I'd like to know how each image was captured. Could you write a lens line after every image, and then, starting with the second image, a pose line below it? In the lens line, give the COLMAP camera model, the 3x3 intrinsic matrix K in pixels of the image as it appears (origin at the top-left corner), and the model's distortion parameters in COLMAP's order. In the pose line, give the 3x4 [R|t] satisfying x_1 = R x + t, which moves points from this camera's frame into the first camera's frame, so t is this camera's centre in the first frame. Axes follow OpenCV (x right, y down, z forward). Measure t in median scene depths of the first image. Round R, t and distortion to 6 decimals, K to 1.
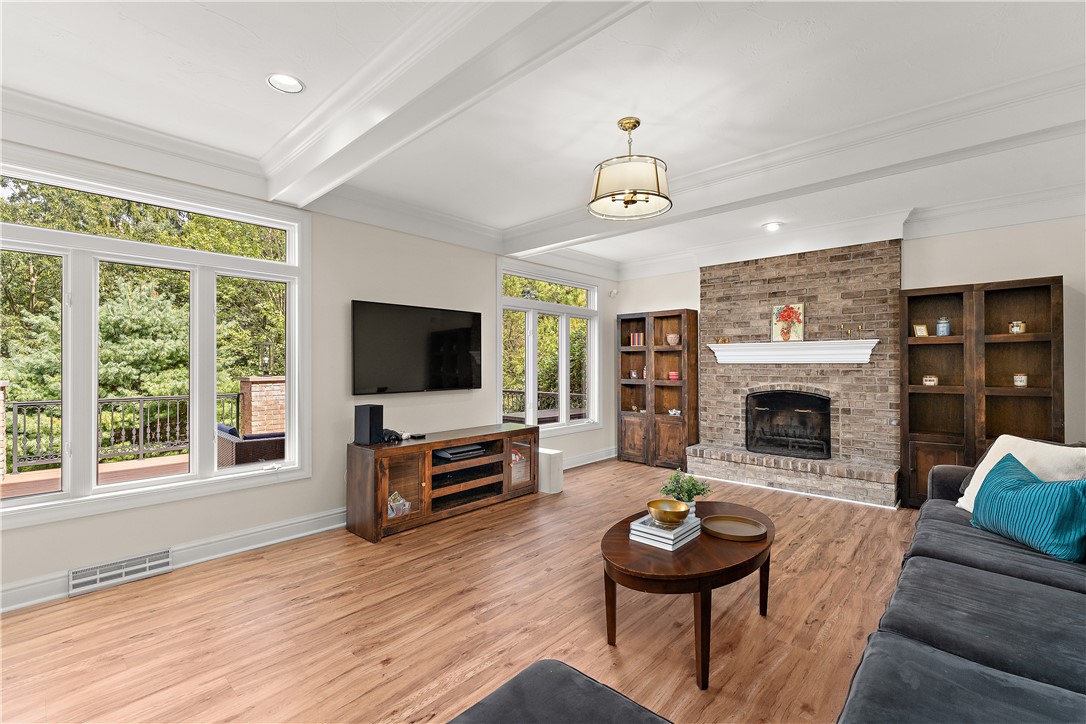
lens RADIAL K [[467.8, 0, 541.6], [0, 467.8, 364.1], [0, 0, 1]] dist [-0.006855, 0.000115]
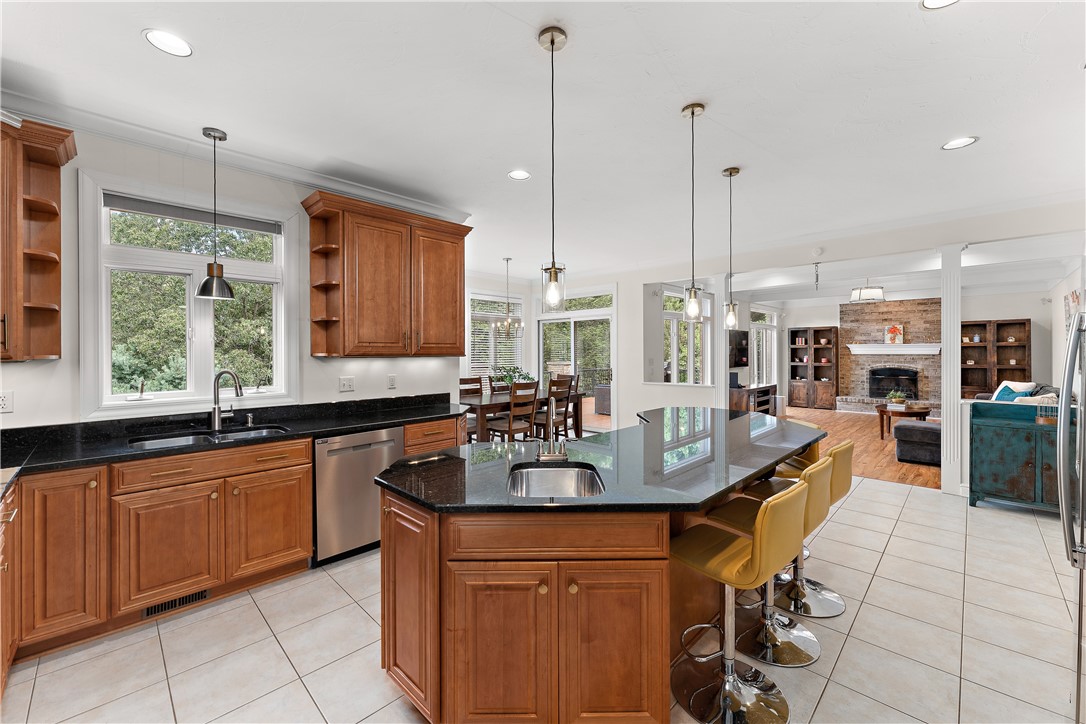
lens RADIAL K [[433.2, 0, 543.2], [0, 433.2, 352.3], [0, 0, 1]] dist [0.001344, -0.000176]
pose [[0.999265, -0.003085, -0.038220, -0.998603], [0.003169, 0.999993, 0.002138, -0.020870], [0.038213, -0.002258, 0.999267, -1.018961]]
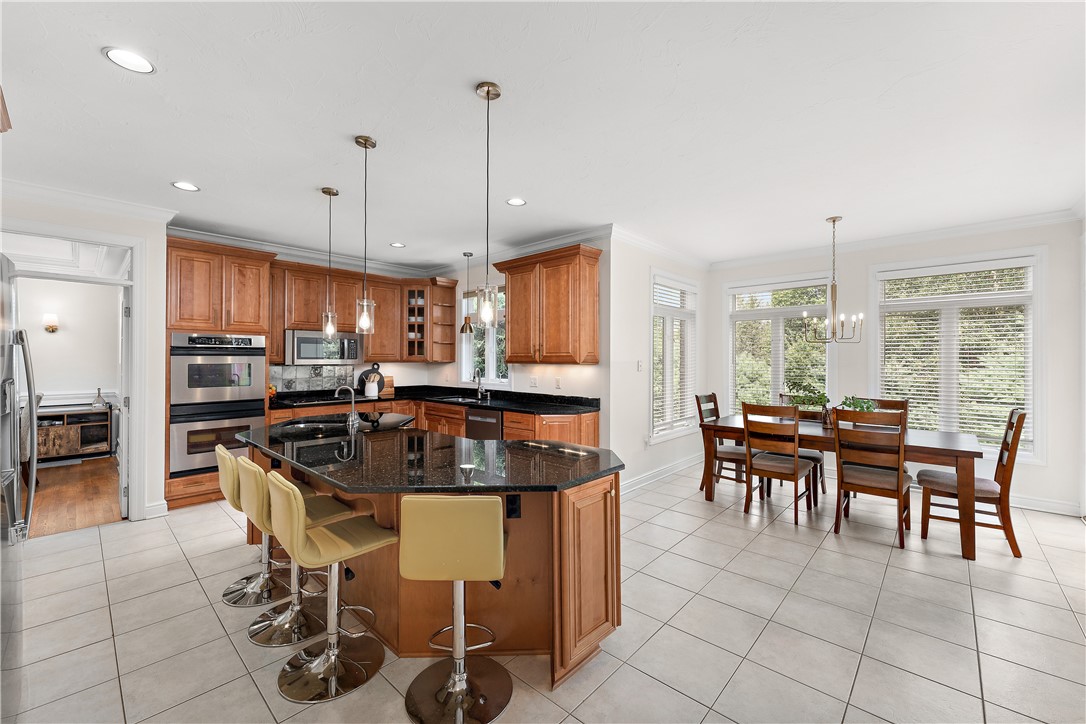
lens RADIAL K [[433.2, 0, 542.1], [0, 433.2, 357.8], [0, 0, 1]] dist [0.001344, -0.000176]
pose [[-0.008829, -0.002856, -0.999957, -0.281736], [-0.002252, 0.999993, -0.002837, -0.022666], [0.999958, 0.002227, -0.008835, -0.265431]]
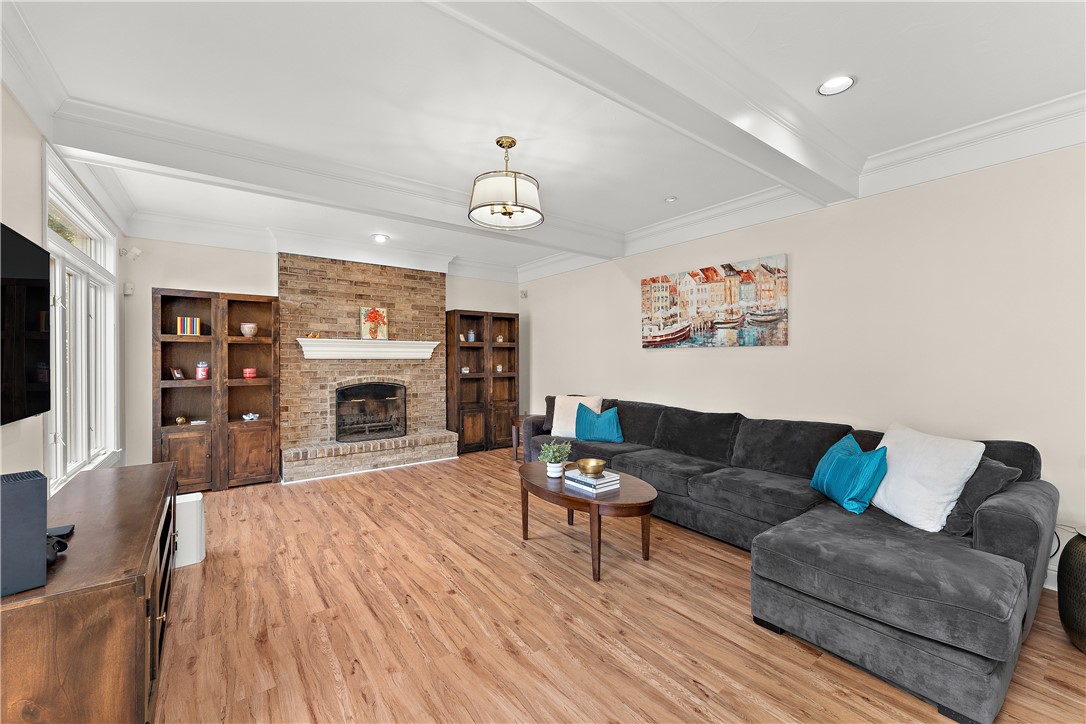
lens RADIAL K [[433.2, 0, 540.7], [0, 433.2, 360.6], [0, 0, 1]] dist [0.001344, -0.000176]
pose [[0.184201, -0.003138, 0.982884, -0.479375], [0.000222, 0.999995, 0.003151, -0.000477], [-0.982889, -0.000362, 0.184201, 0.432440]]
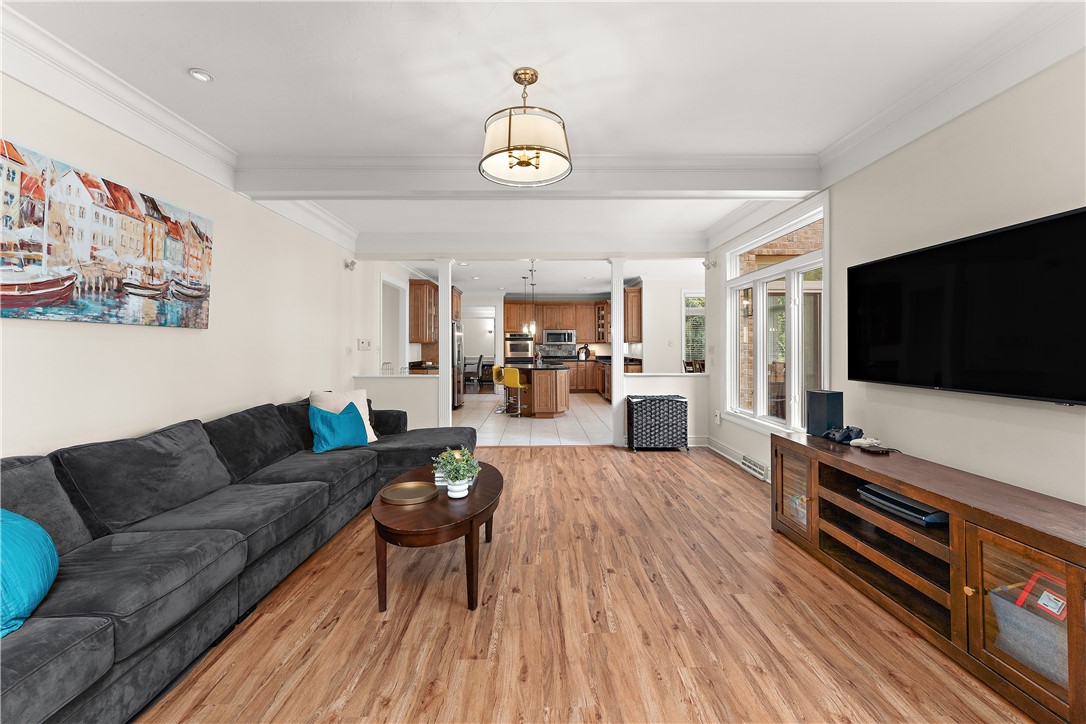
lens RADIAL K [[433.2, 0, 544.1], [0, 433.2, 341.4], [0, 0, 1]] dist [0.001344, -0.000176]
pose [[-0.724241, -0.004620, -0.689532, 0.436353], [0.003384, 0.999942, -0.010253, 0.002062], [0.689539, -0.009759, -0.724183, 0.963620]]
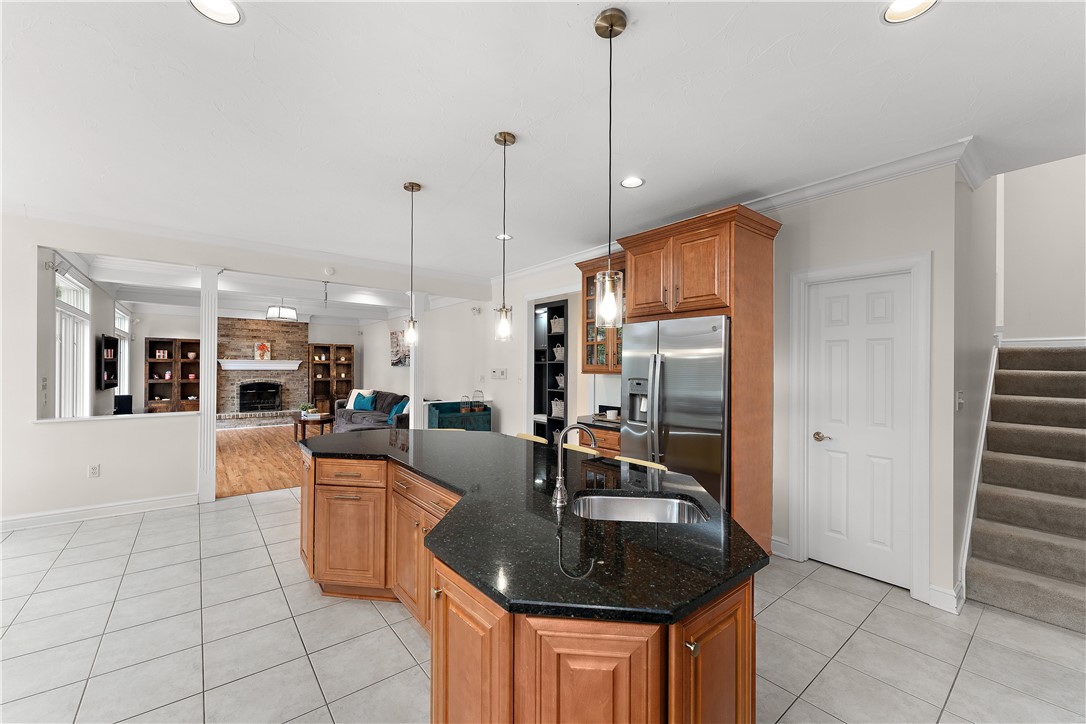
lens RADIAL K [[433.2, 0, 537.4], [0, 433.2, 368.3], [0, 0, 1]] dist [0.001344, -0.000176]
pose [[0.156202, 0.000096, 0.987725, -1.368264], [-0.008718, 0.999961, 0.001281, -0.024373], [-0.987687, -0.008811, 0.156196, -0.628350]]
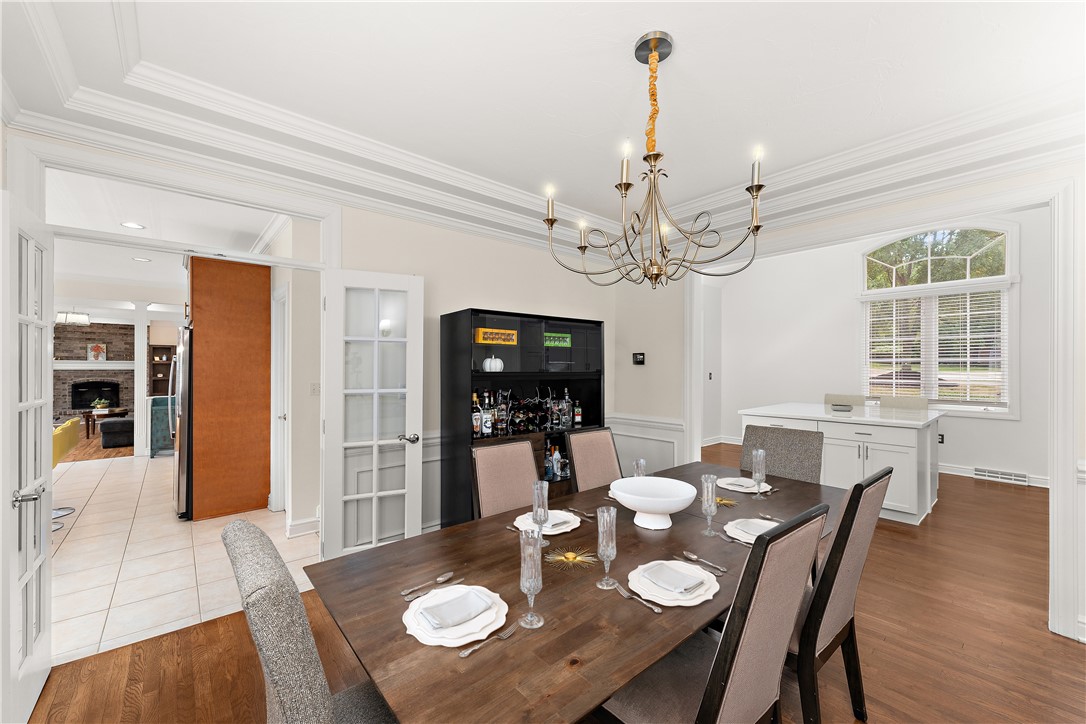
lens RADIAL K [[433.2, 0, 538.1], [0, 433.2, 367.5], [0, 0, 1]] dist [0.001344, -0.000176]
pose [[0.129131, -0.001496, 0.991626, -1.443114], [-0.001520, 0.999997, 0.001706, -0.021256], [-0.991626, -0.001728, 0.129128, -1.581894]]
